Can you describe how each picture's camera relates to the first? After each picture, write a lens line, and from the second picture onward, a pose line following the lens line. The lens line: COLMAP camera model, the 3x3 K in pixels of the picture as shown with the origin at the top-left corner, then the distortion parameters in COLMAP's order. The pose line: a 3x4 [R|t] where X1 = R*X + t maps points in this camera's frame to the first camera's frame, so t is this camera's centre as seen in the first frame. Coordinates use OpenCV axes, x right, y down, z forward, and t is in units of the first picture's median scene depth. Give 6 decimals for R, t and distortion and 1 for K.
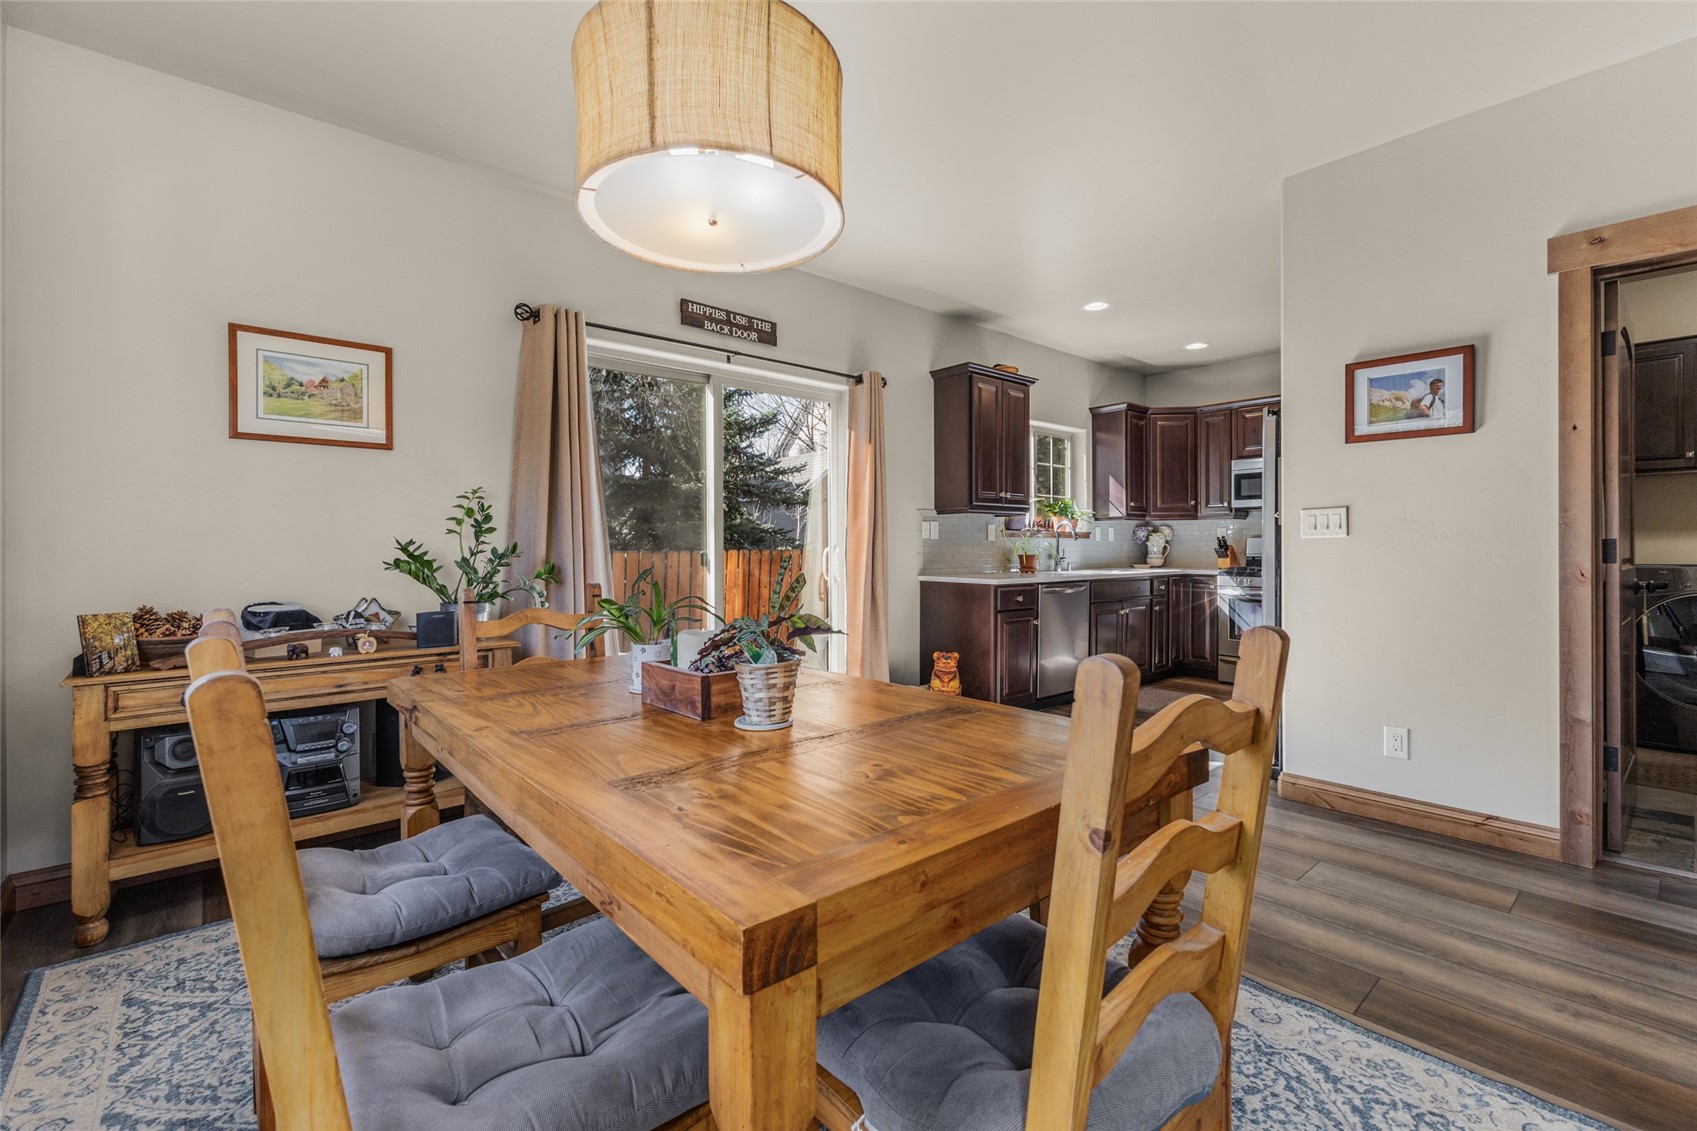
lens RADIAL K [[736.0, 0, 846.3], [0, 736.0, 546.6], [0, 0, 1]] dist [0.007748, -0.000699]
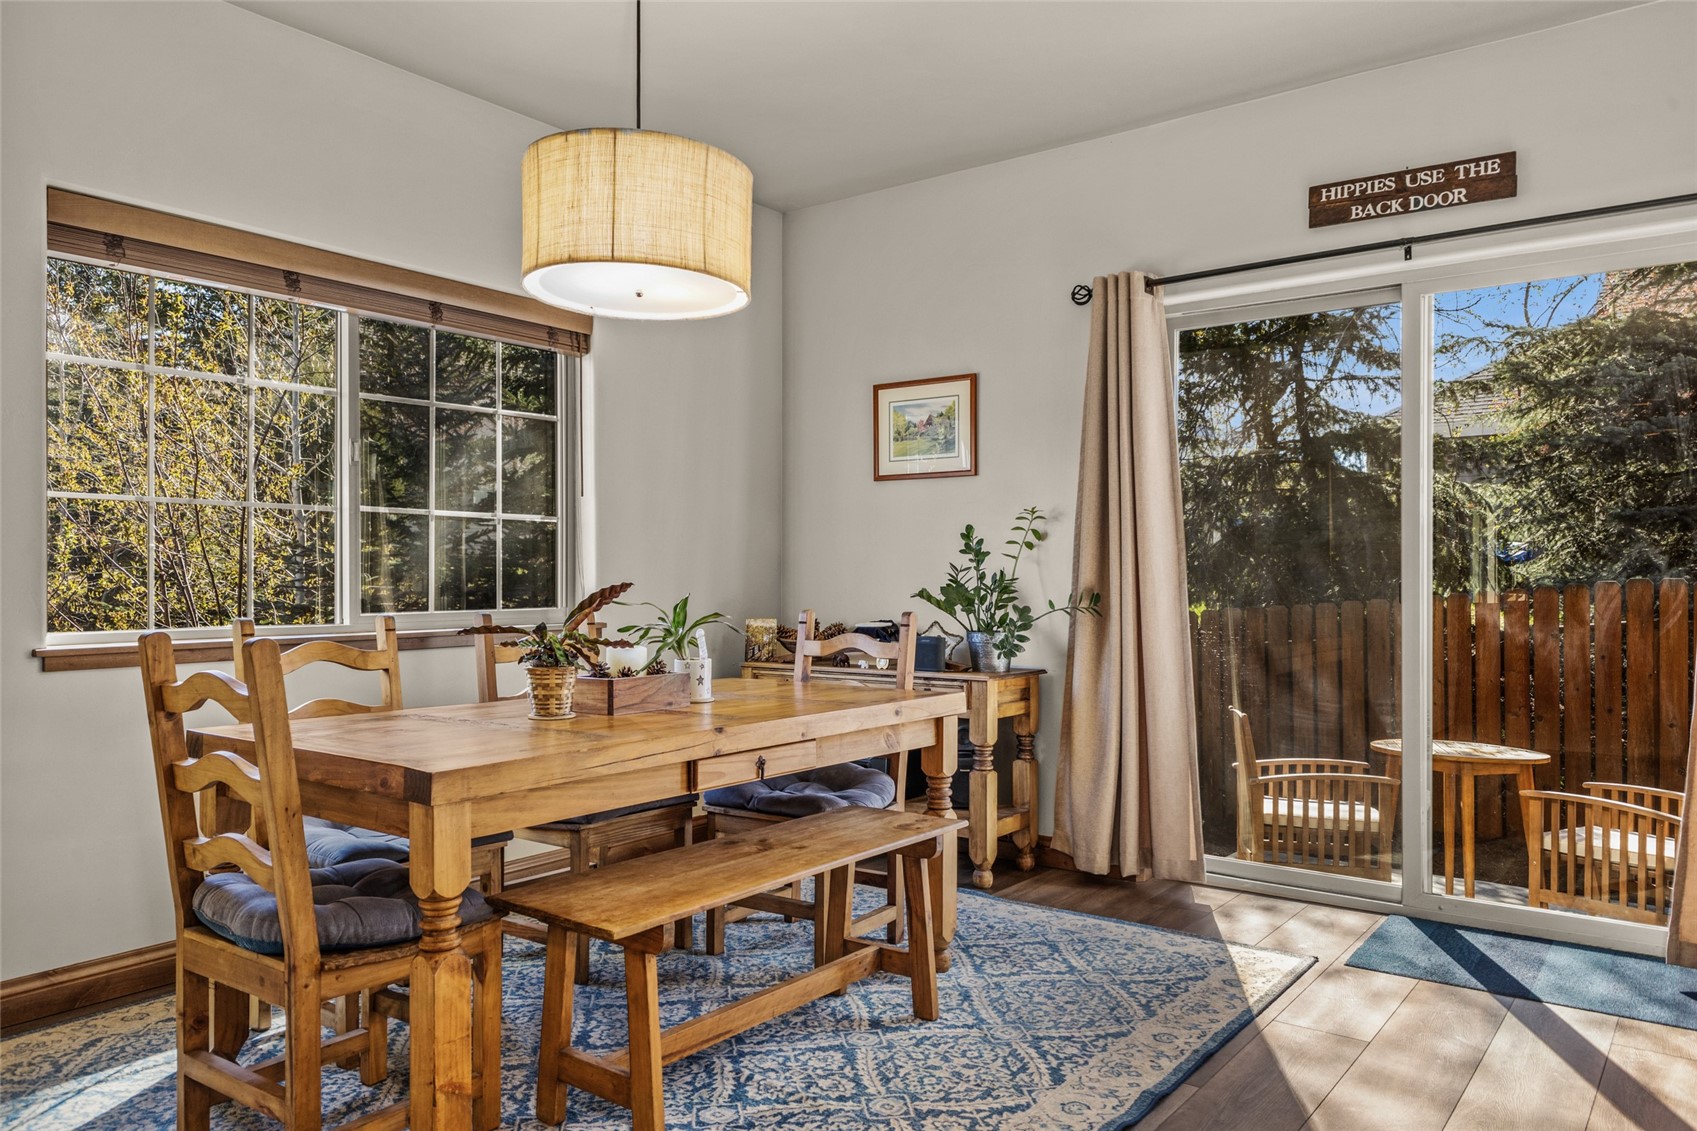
lens RADIAL K [[1182.8, 0, 848.5], [0, 1182.8, 565.5], [0, 0, 1]] dist [0.067257, -0.076951]
pose [[0.211923, -0.003872, -0.977279, 0.529497], [0.000224, 0.999992, -0.003914, -0.001519], [0.977286, 0.000610, 0.211922, 0.284684]]
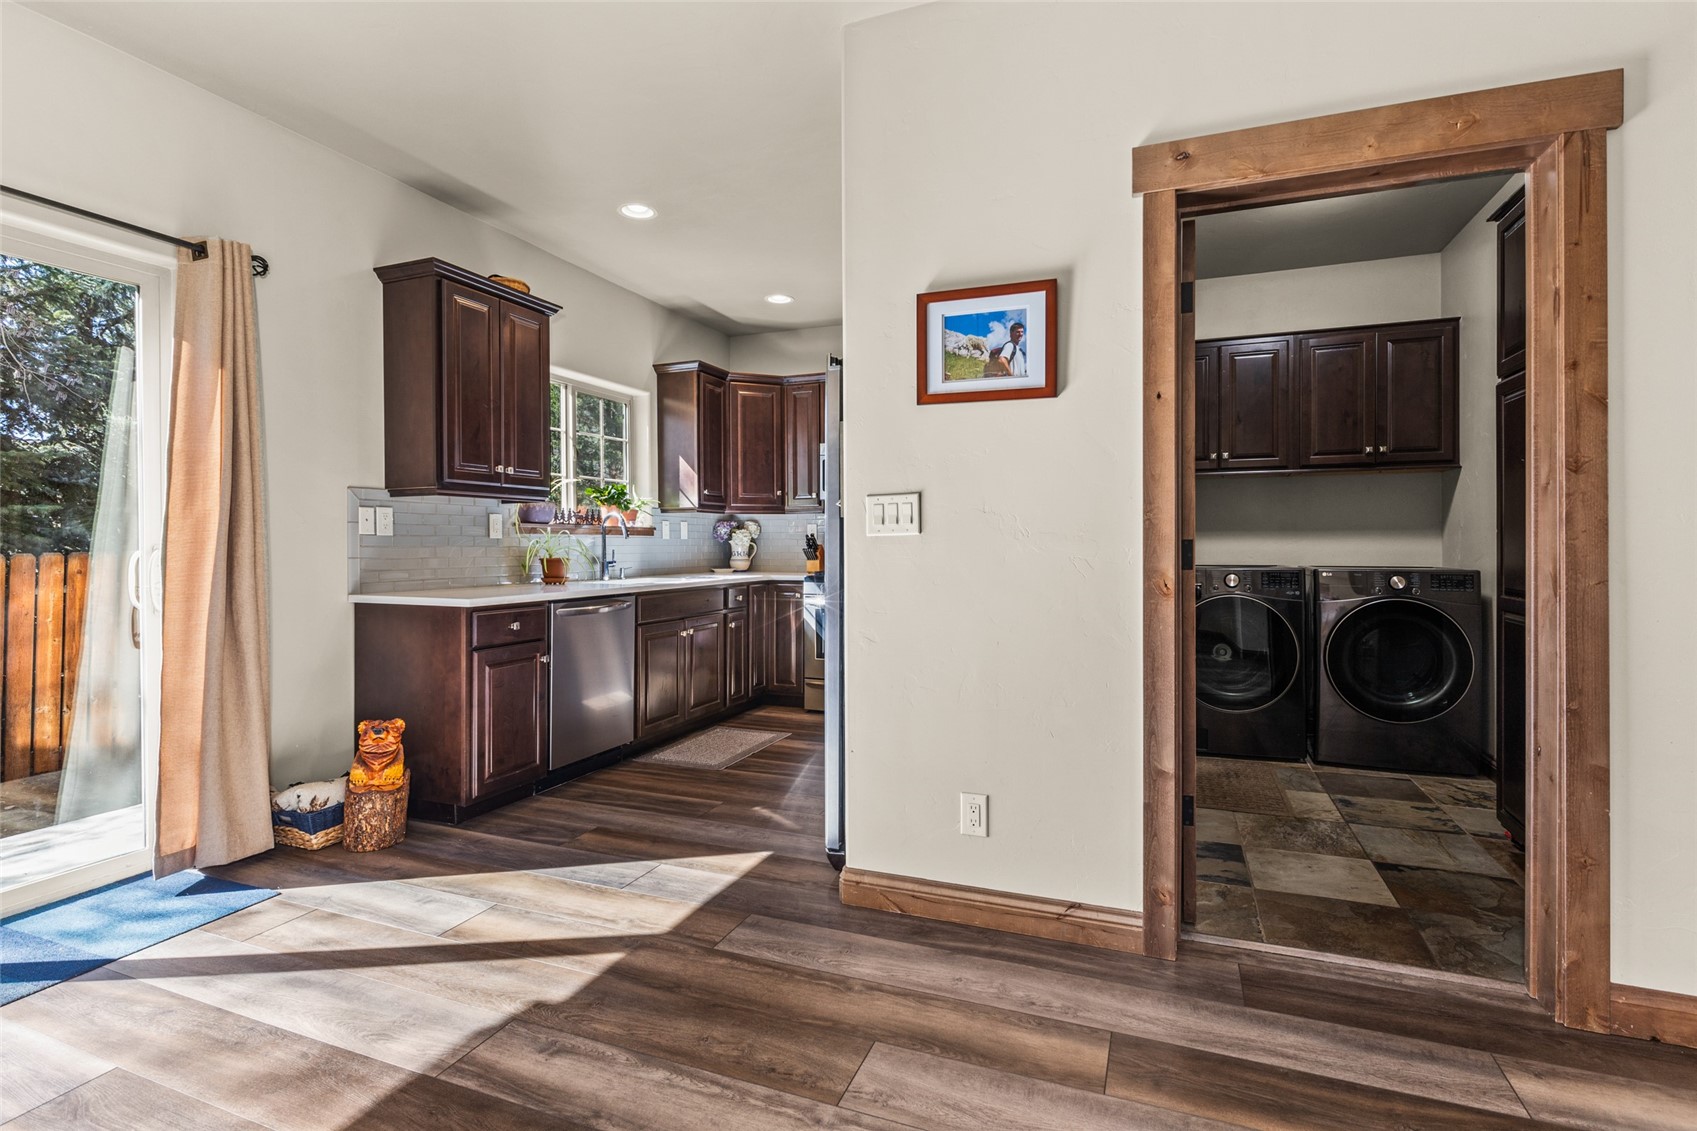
lens RADIAL K [[817.5, 0, 844.8], [0, 817.5, 550.1], [0, 0, 1]] dist [0.002058, 0.000221]
pose [[0.890430, -0.003471, 0.455108, 0.151174], [0.000572, 0.999979, 0.006507, -0.002052], [-0.455121, -0.005534, 0.890413, 0.194696]]
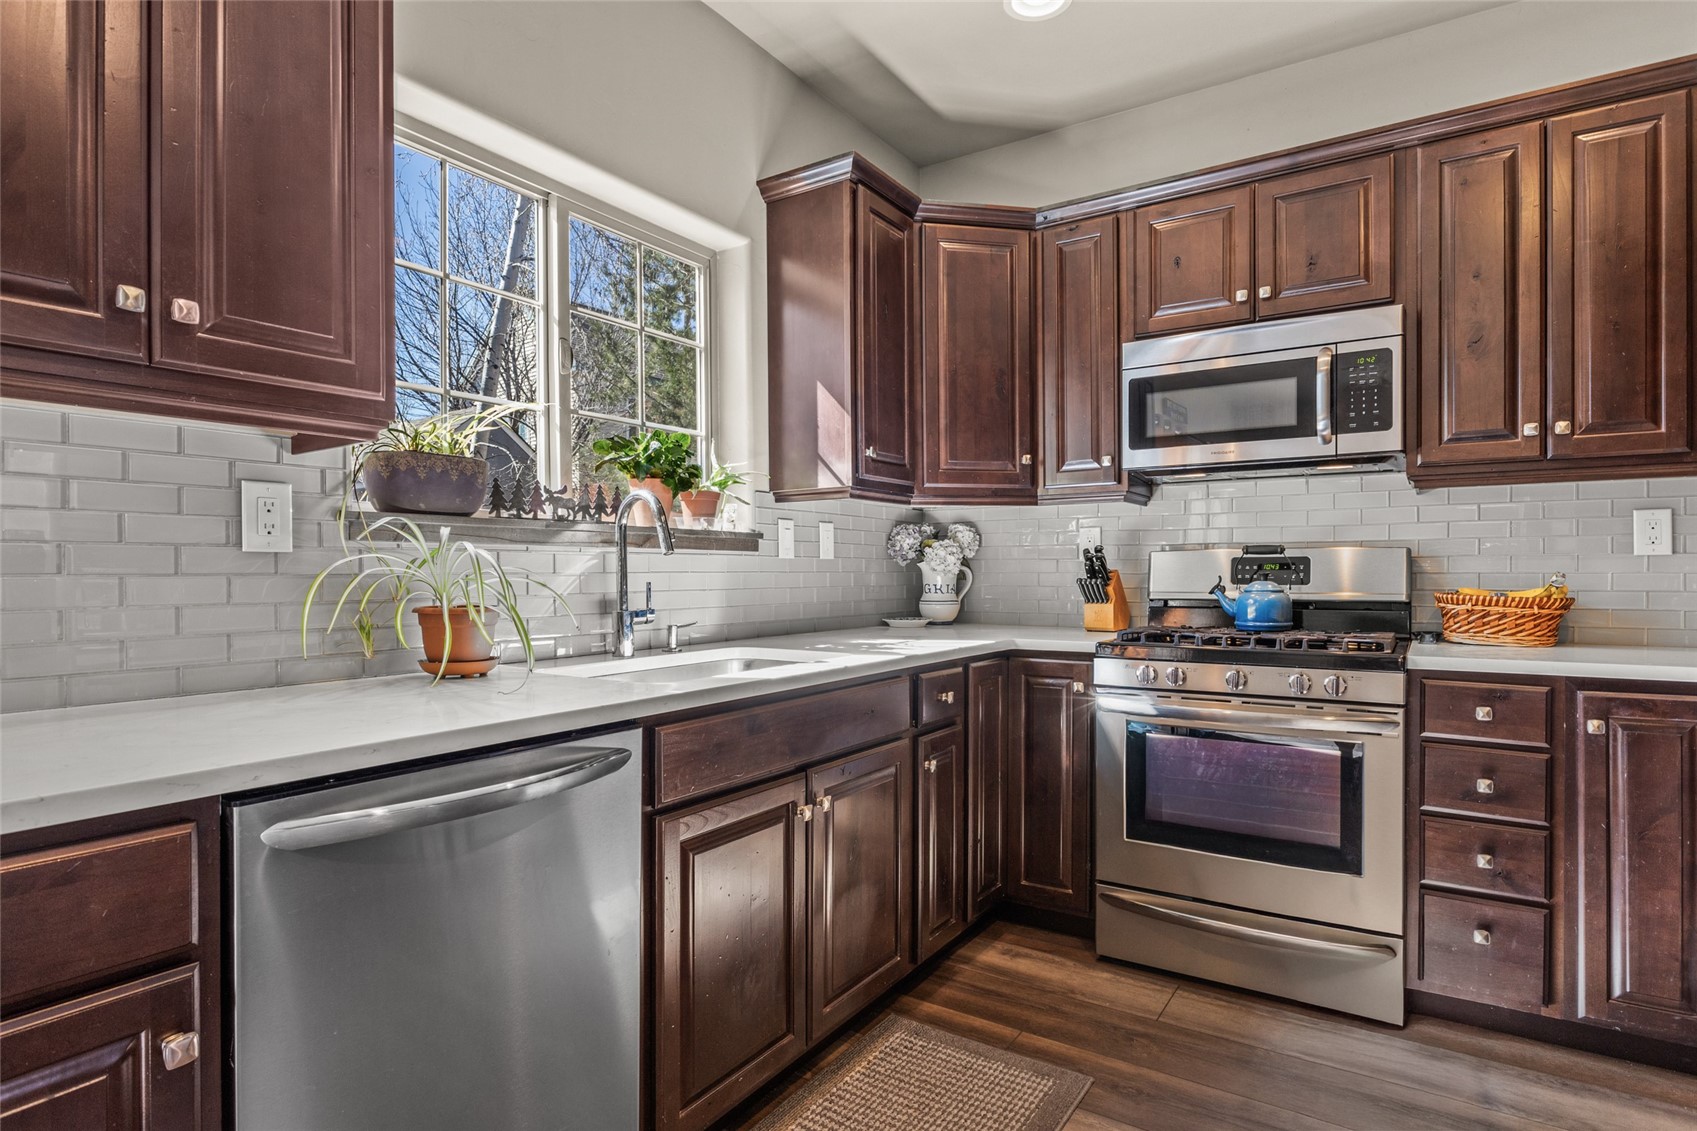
lens RADIAL K [[896.9, 0, 851.6], [0, 896.9, 577.8], [0, 0, 1]] dist [-0.004695, -0.001252]
pose [[0.963741, -0.002901, 0.266823, 0.324380], [0.001185, 0.999978, 0.006592, -0.001295], [-0.266836, -0.006037, 0.963723, 0.721944]]
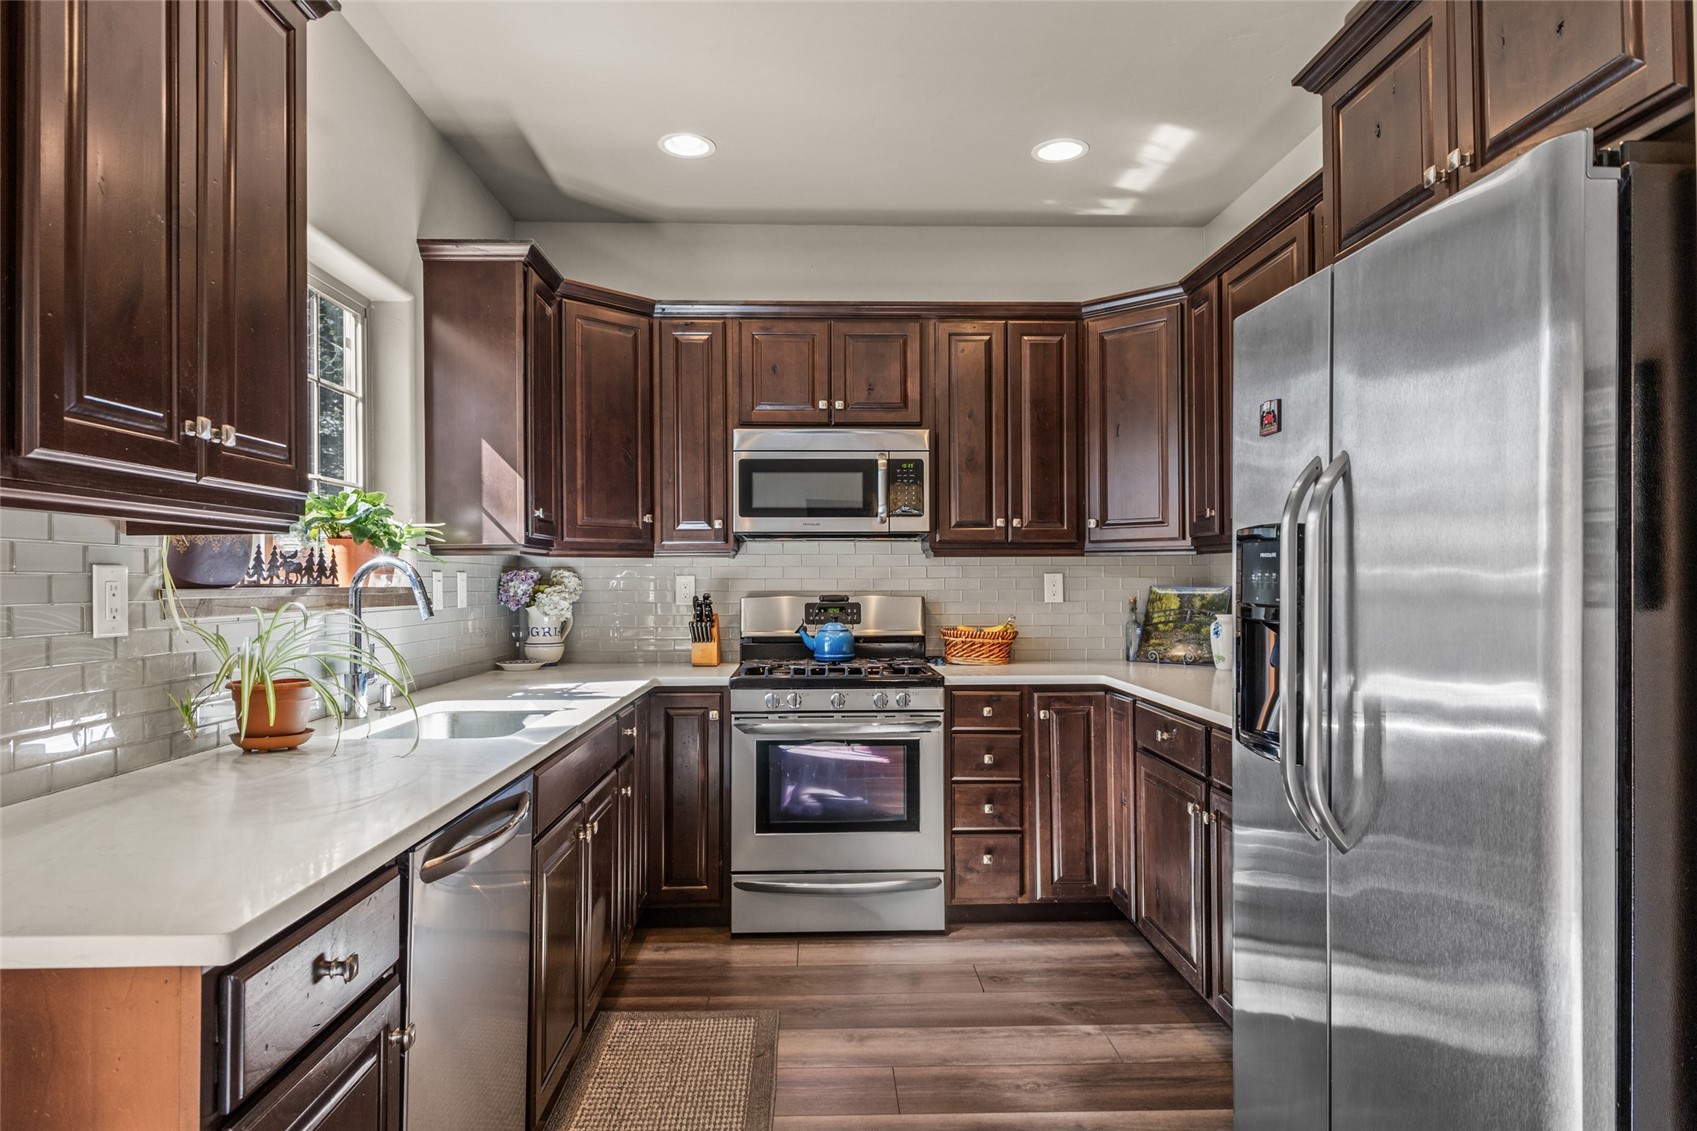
lens RADIAL K [[1007.0, 0, 843.7], [0, 1007.0, 569.8], [0, 0, 1]] dist [0.012100, -0.000407]
pose [[0.635453, 0.008908, 0.772088, 0.105440], [0.002406, 0.999906, -0.013517, -0.025726], [-0.772136, 0.010447, 0.635372, 0.668293]]
